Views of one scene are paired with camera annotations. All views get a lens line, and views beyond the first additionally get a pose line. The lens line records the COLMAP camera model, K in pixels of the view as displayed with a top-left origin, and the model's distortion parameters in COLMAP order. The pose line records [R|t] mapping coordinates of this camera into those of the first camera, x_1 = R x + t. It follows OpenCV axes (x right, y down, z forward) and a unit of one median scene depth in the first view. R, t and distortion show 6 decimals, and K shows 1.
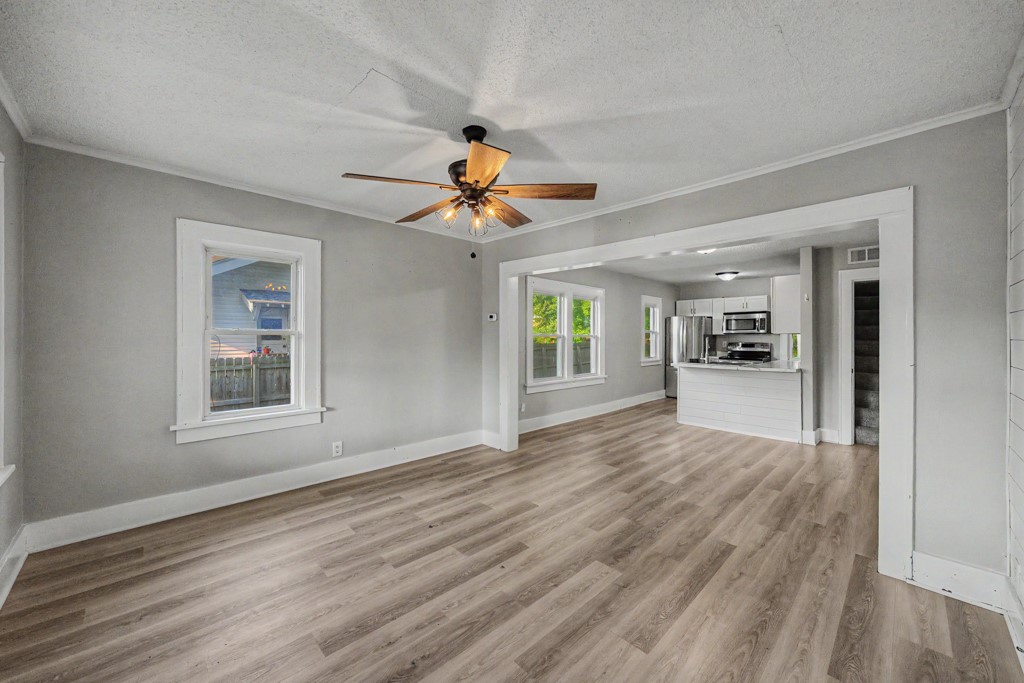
lens RADIAL K [[380.9, 0, 511.7], [0, 380.9, 336.5], [0, 0, 1]] dist [0.000337, 0.000238]
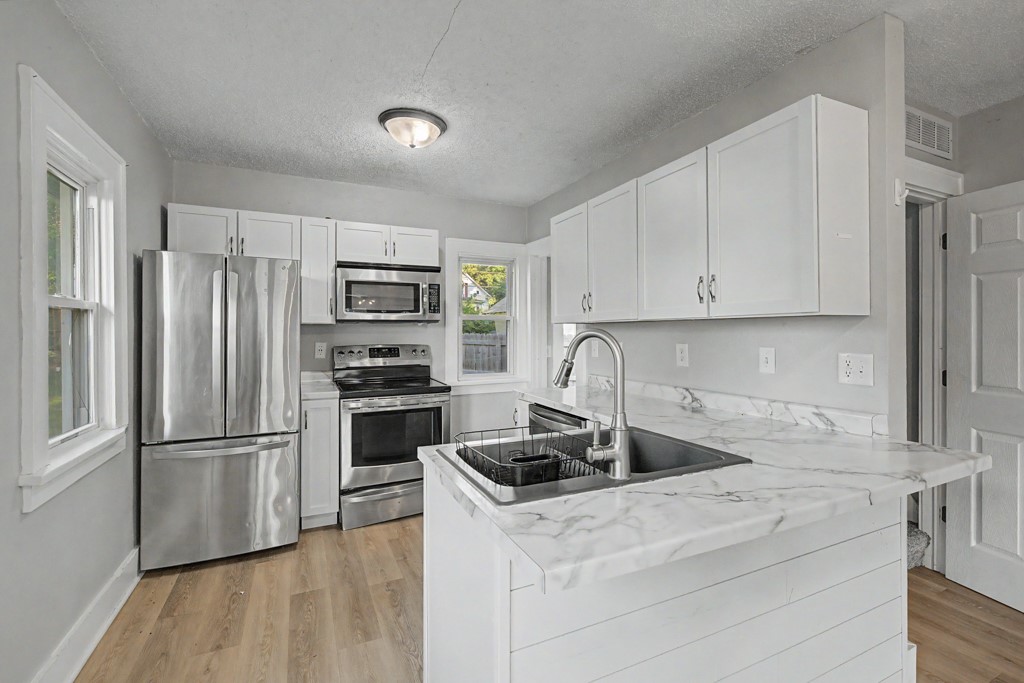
lens RADIAL K [[448.6, 0, 514.7], [0, 448.6, 333.2], [0, 0, 1]] dist [0.001286, 0.000099]
pose [[0.321986, -0.006738, 0.946720, 0.223591], [0.006187, 0.999968, 0.005013, 0.002068], [-0.946724, 0.004243, 0.322018, 0.723783]]
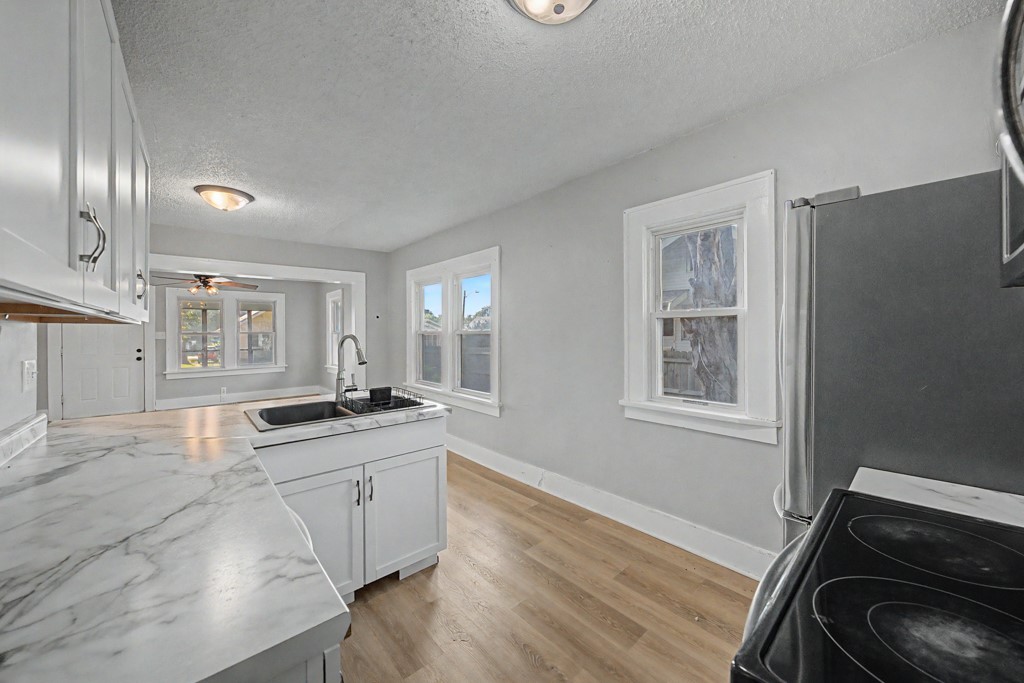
lens RADIAL K [[380.9, 0, 509.6], [0, 380.9, 332.5], [0, 0, 1]] dist [0.000337, 0.000238]
pose [[-0.027538, 0.003663, -0.999614, 0.666098], [-0.006266, 0.999973, 0.003837, 0.000842], [0.999601, 0.006369, -0.027515, 0.878367]]
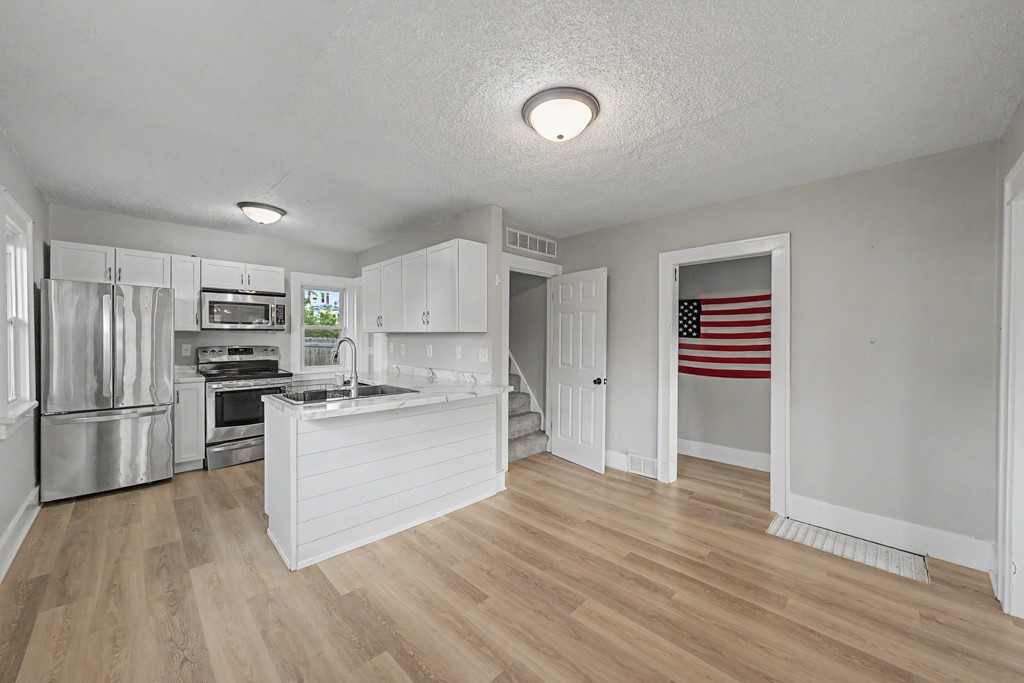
lens RADIAL K [[380.9, 0, 512.5], [0, 380.9, 340.3], [0, 0, 1]] dist [0.000337, 0.000238]
pose [[-0.015153, -0.013108, 0.999799, 0.052580], [-0.002451, 0.999912, 0.013072, -0.001059], [-0.999882, -0.002252, -0.015184, 0.609187]]
